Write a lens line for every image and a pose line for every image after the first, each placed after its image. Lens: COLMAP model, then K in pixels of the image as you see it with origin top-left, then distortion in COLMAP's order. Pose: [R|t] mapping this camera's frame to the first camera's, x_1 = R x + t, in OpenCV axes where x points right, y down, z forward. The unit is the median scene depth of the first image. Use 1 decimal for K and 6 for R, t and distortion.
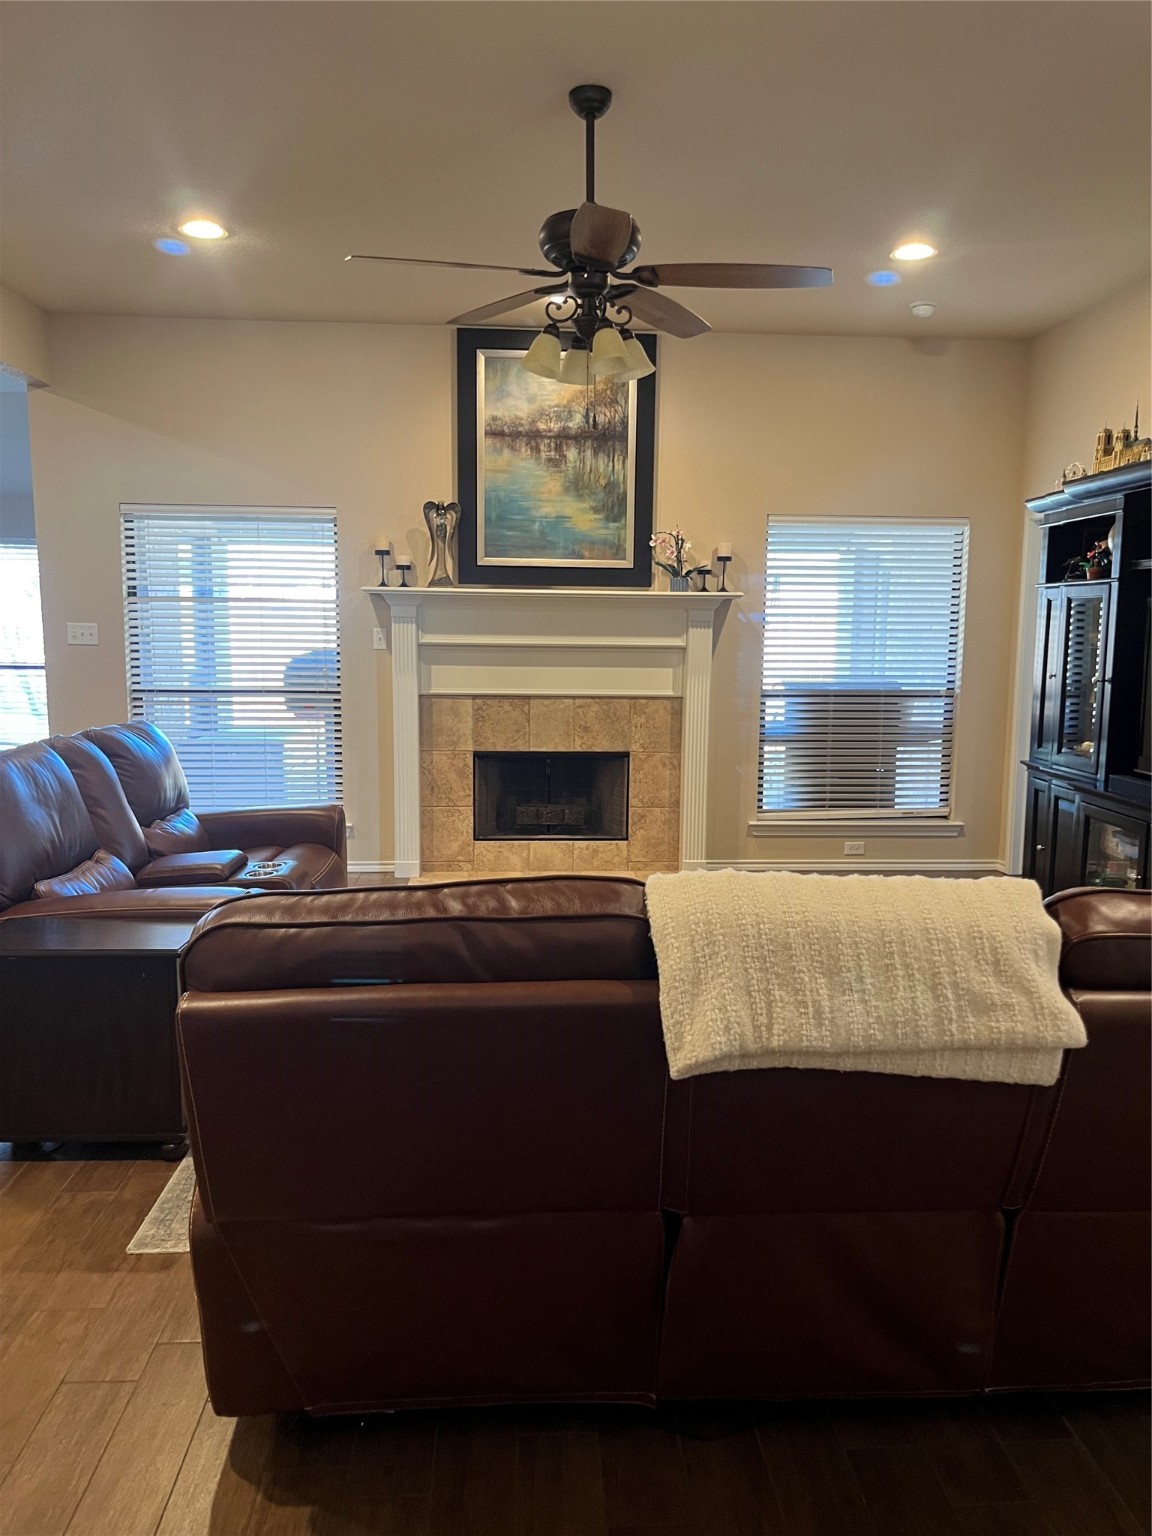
lens RADIAL K [[1160.2, 0, 588.4], [0, 1160.2, 784.4], [0, 0, 1]] dist [0.053592, -0.080055]
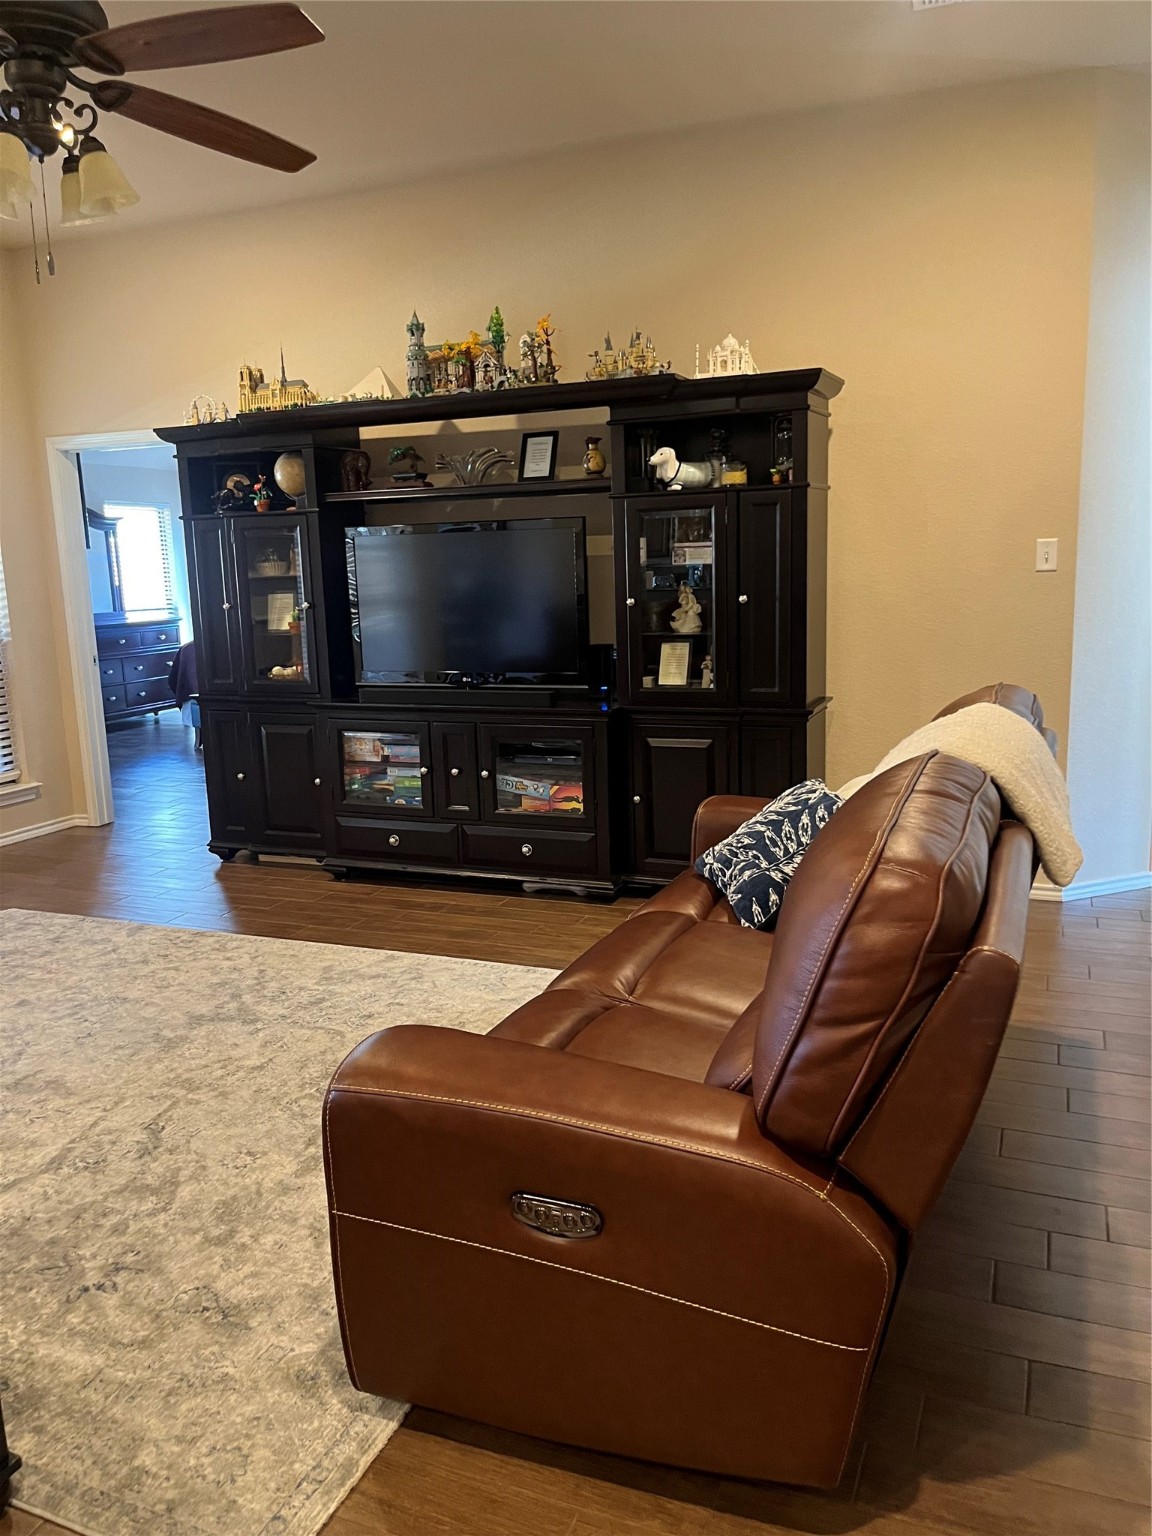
lens RADIAL K [[1160.2, 0, 567.6], [0, 1160.2, 771.9], [0, 0, 1]] dist [0.053592, -0.080055]
pose [[0.450967, -0.180067, 0.874188, -0.305517], [0.157090, 0.980161, 0.120857, -0.022630], [-0.878608, 0.082823, 0.470307, 0.221151]]
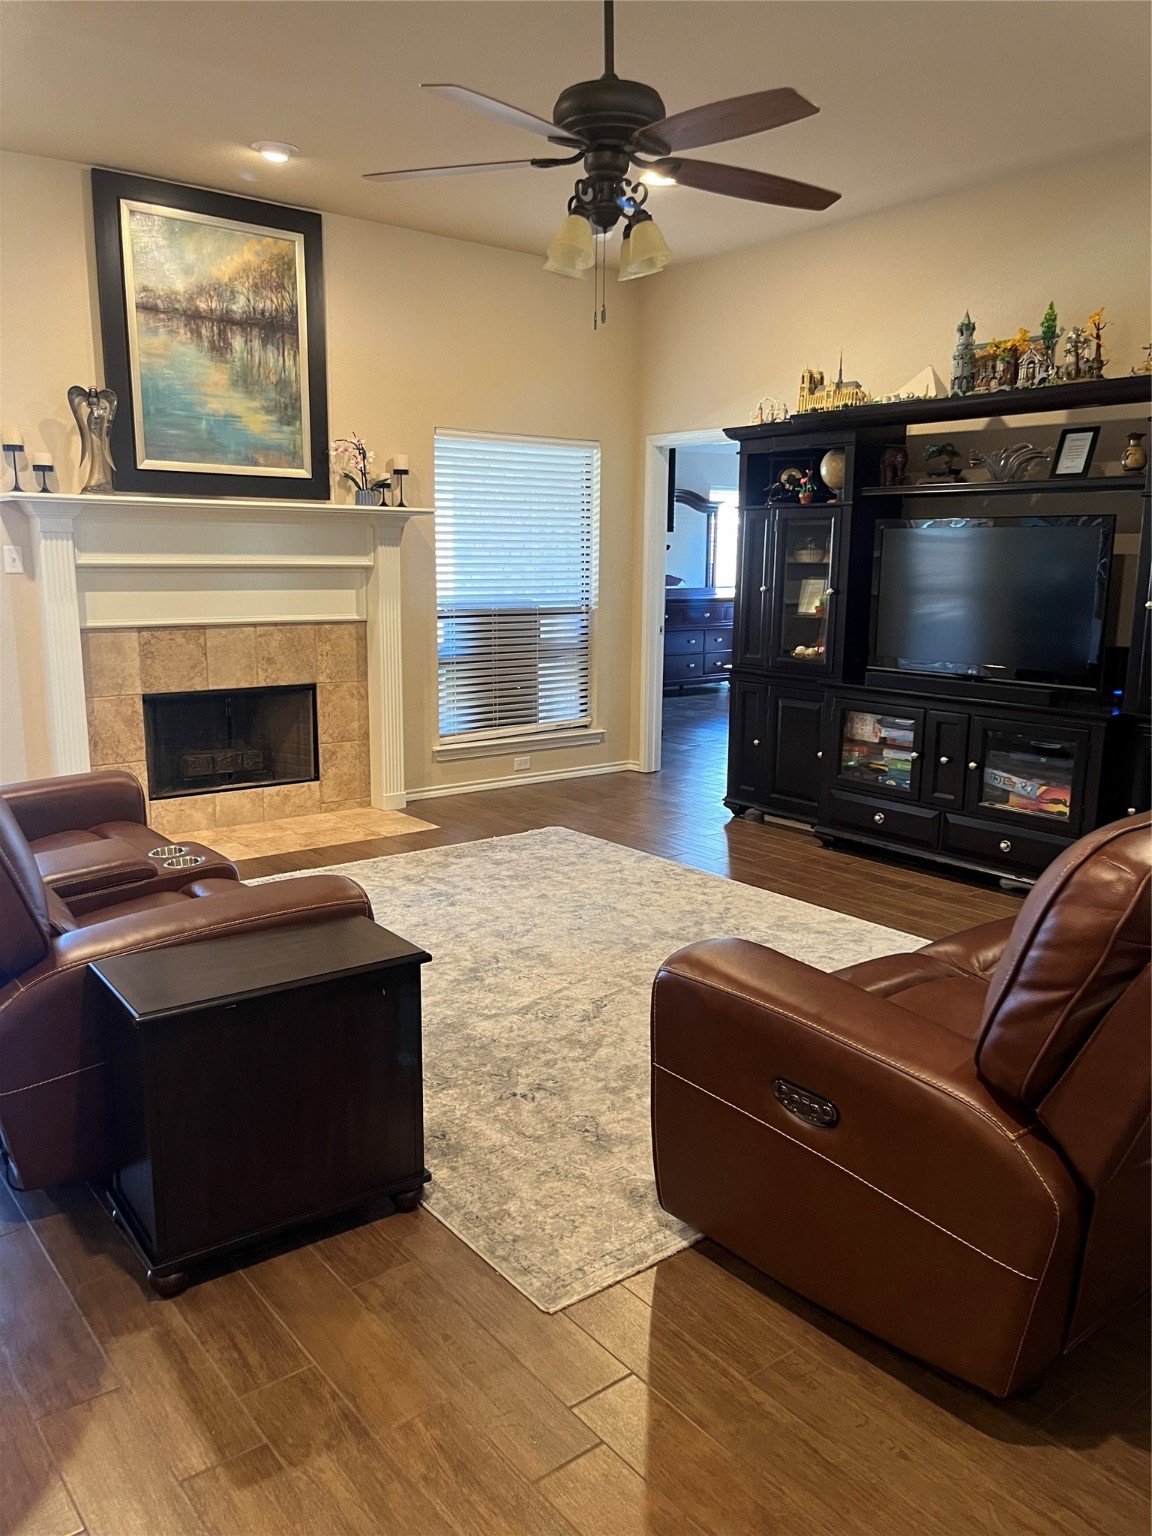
lens RADIAL K [[1160.2, 0, 571.5], [0, 1160.2, 779.0], [0, 0, 1]] dist [0.053592, -0.080055]
pose [[0.829219, -0.109844, 0.548024, -0.315489], [0.076336, 0.993568, 0.083642, -0.015016], [-0.553686, -0.027524, 0.832270, 0.129192]]
